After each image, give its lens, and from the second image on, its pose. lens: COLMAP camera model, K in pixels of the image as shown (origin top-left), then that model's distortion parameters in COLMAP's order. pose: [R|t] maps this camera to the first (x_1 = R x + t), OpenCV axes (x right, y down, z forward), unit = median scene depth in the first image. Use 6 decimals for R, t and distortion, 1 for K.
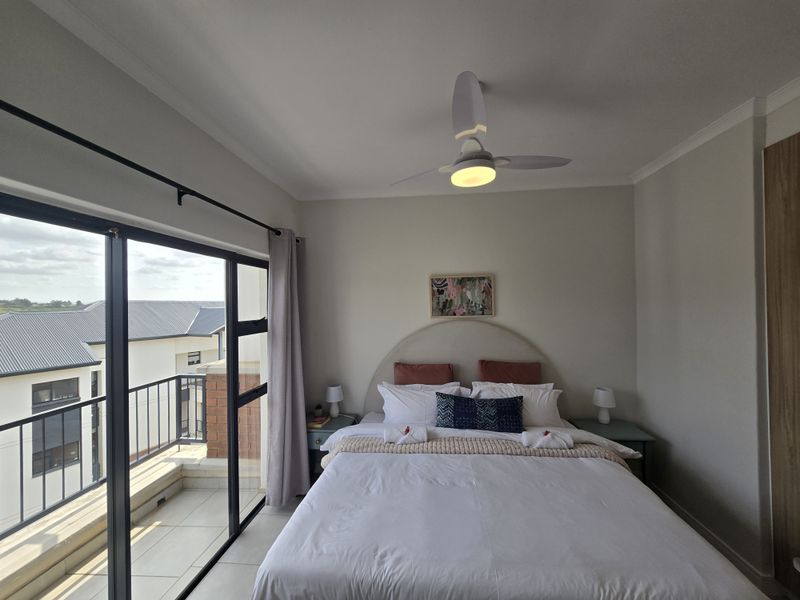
lens RADIAL K [[330.0, 0, 402.3], [0, 330.0, 301.9], [0, 0, 1]] dist [-0.000341, 0.000201]
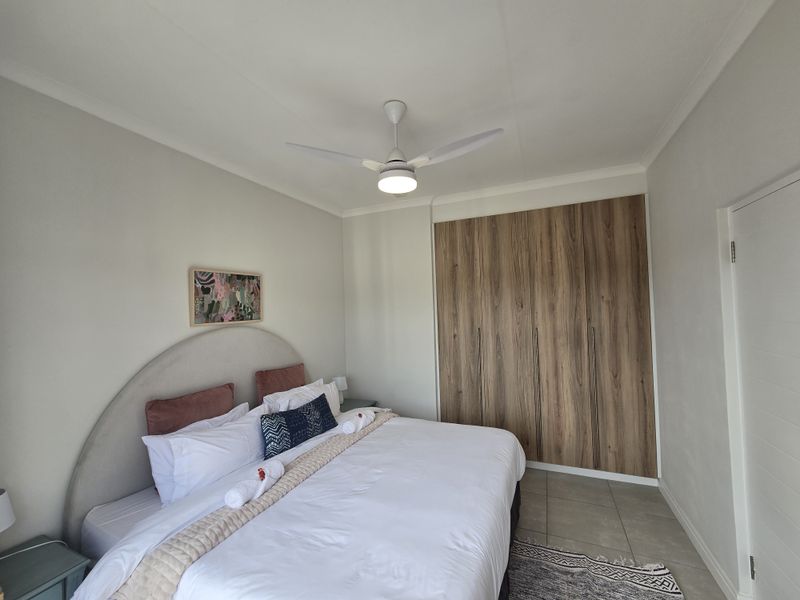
lens RADIAL K [[330.0, 0, 402.3], [0, 330.0, 301.9], [0, 0, 1]] dist [-0.000341, 0.000201]
pose [[0.309423, 0.022994, 0.950647, -0.457953], [0.018407, 0.999375, -0.030163, 0.026132], [-0.950746, 0.026832, 0.308806, 0.354742]]
